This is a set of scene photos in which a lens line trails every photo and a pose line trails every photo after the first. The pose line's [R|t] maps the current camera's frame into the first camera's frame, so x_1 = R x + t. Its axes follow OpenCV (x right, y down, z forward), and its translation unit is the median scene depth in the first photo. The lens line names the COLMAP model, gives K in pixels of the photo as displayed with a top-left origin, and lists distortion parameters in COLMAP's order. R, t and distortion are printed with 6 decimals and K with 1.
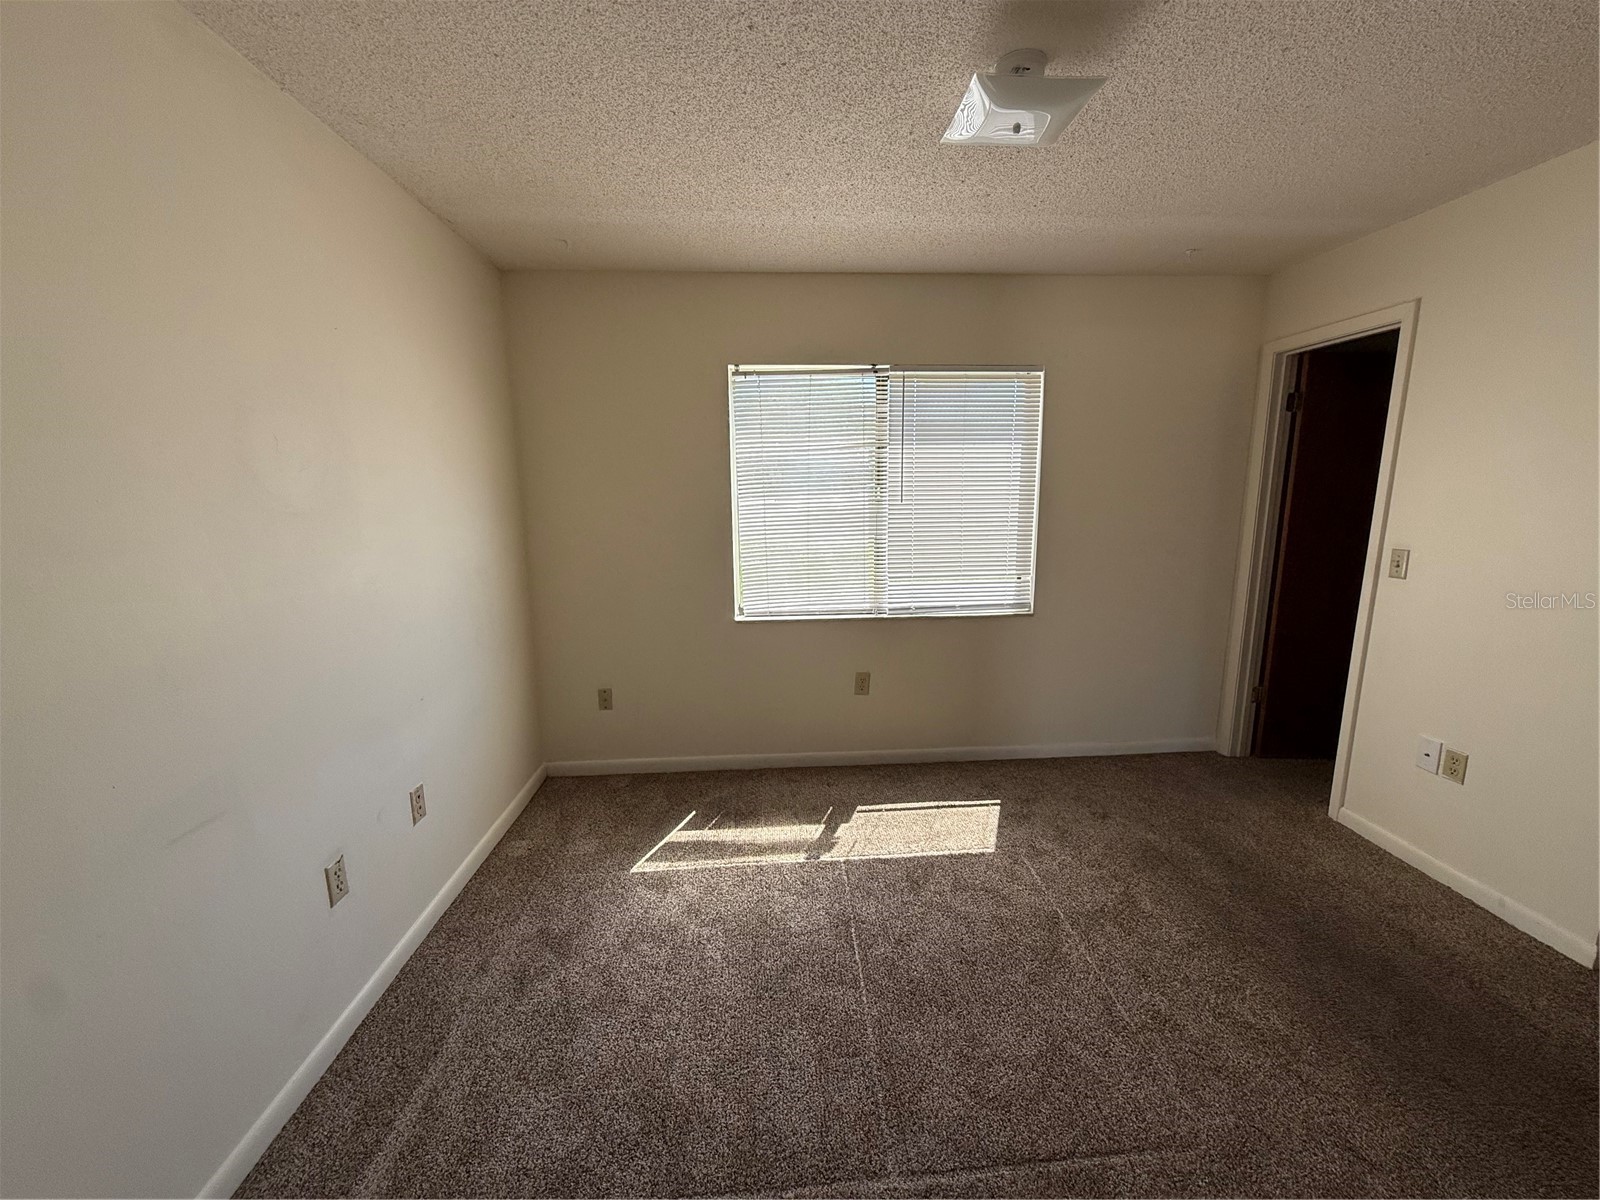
lens RADIAL K [[635.6, 0, 800.3], [0, 635.6, 601.2], [0, 0, 1]] dist [-0.000166, -0.000518]
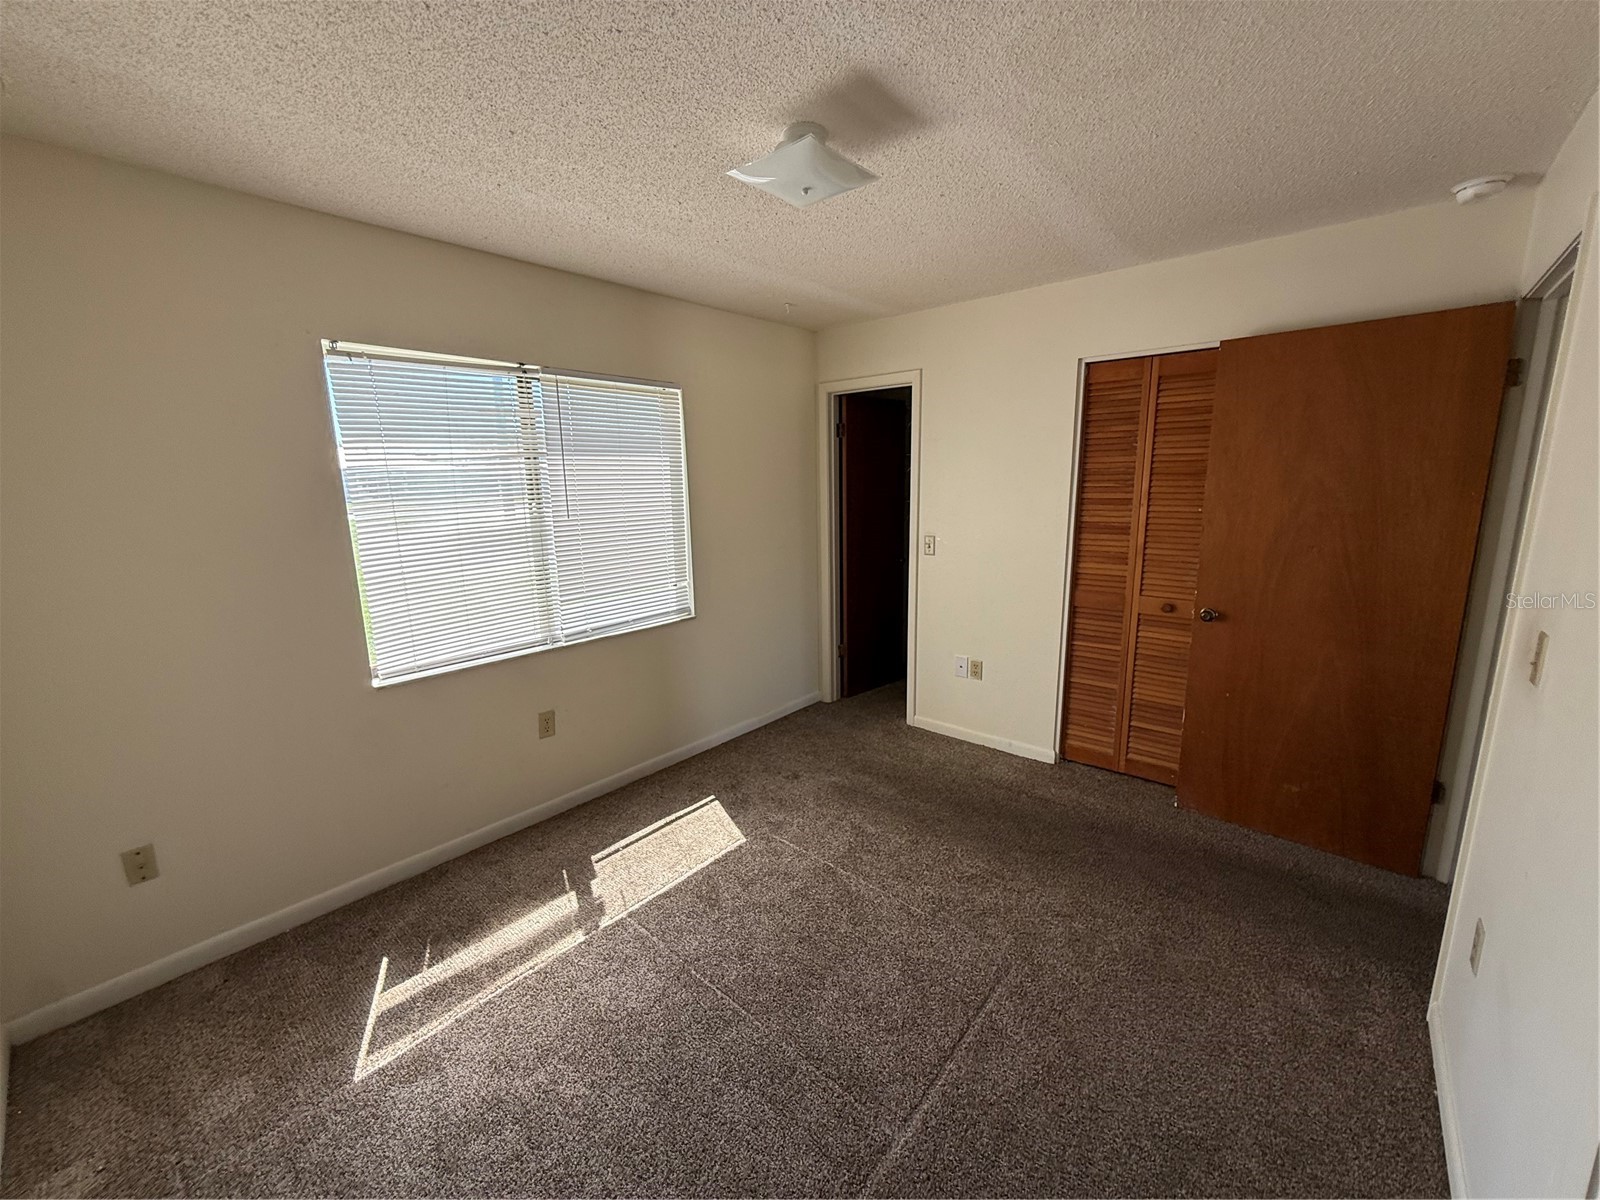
lens RADIAL K [[635.6, 0, 807.9], [0, 635.6, 602.9], [0, 0, 1]] dist [-0.000166, -0.000518]
pose [[0.698869, -0.139423, 0.701530, -0.274809], [0.136834, 0.988763, 0.060194, -0.045808], [-0.702039, 0.053925, 0.710094, 0.121937]]
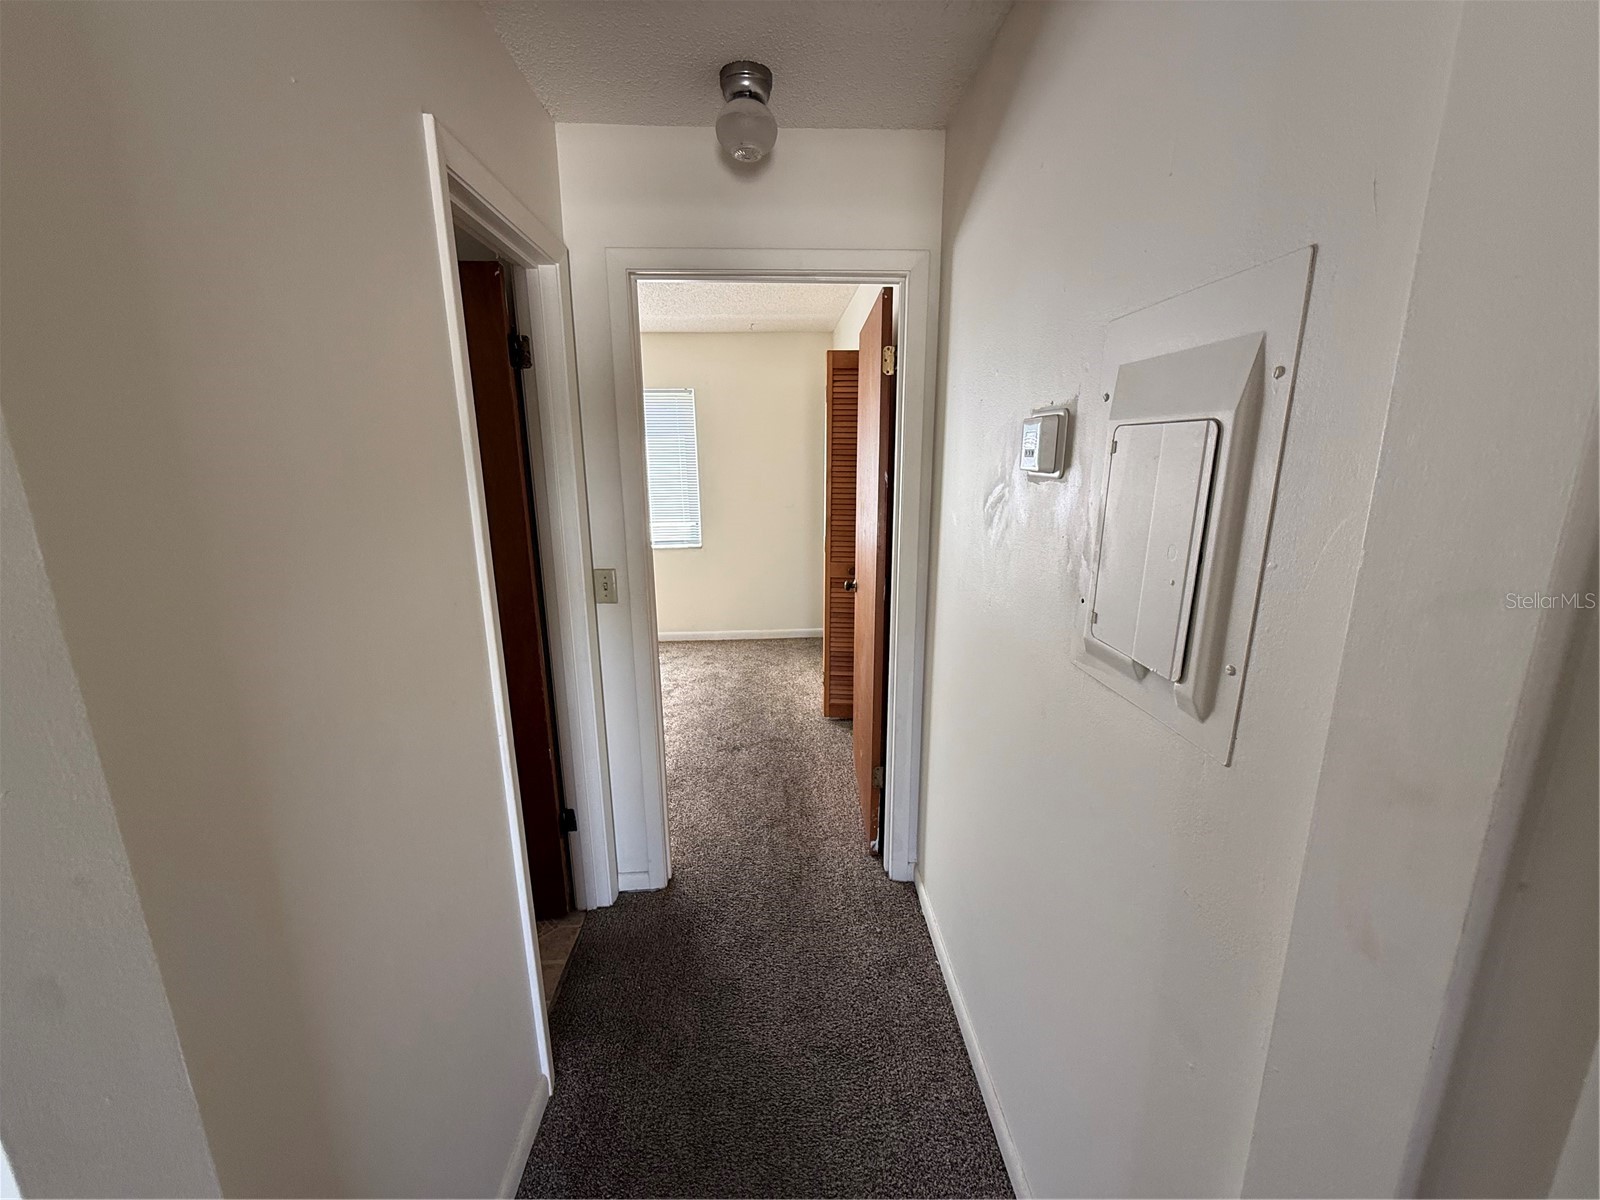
lens RADIAL K [[635.6, 0, 802.2], [0, 635.6, 595.7], [0, 0, 1]] dist [-0.000166, -0.000518]
pose [[0.999852, 0.008719, -0.014801, 0.708078], [-0.008141, 0.999219, 0.038666, 0.085836], [0.015126, -0.038540, 0.999143, -0.647277]]
